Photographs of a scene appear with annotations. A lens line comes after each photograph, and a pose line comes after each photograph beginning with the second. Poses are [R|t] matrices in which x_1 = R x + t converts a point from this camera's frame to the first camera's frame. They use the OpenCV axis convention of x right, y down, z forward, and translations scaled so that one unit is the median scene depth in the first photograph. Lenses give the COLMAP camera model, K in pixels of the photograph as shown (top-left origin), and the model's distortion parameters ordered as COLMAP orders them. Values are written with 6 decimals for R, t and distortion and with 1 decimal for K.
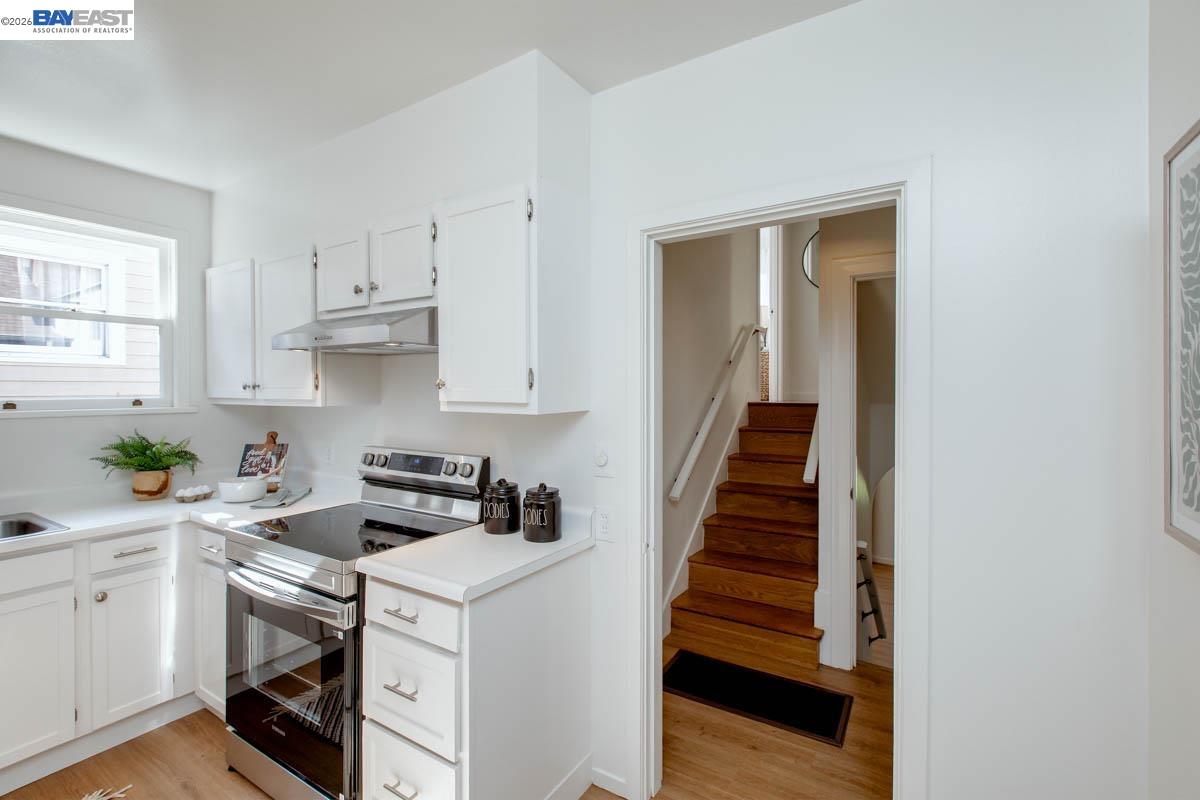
lens RADIAL K [[535.0, 0, 600.3], [0, 535.0, 393.1], [0, 0, 1]] dist [0.000207, 0.000033]
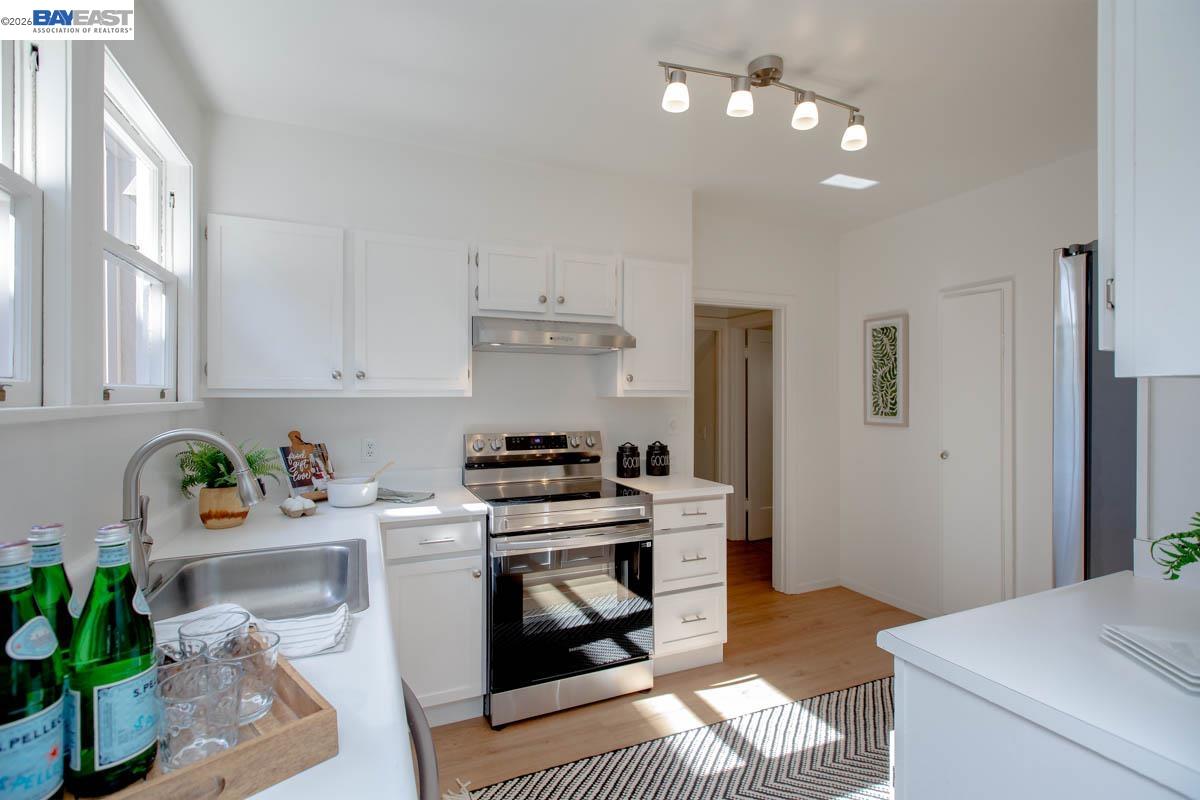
lens RADIAL K [[535.0, 0, 600.3], [0, 535.0, 393.1], [0, 0, 1]] dist [0.000207, 0.000033]
pose [[0.550174, 0.001529, 0.835049, -1.181435], [0.003422, 0.999986, -0.004085, 0.022382], [-0.835043, 0.005105, 0.550161, 0.184812]]
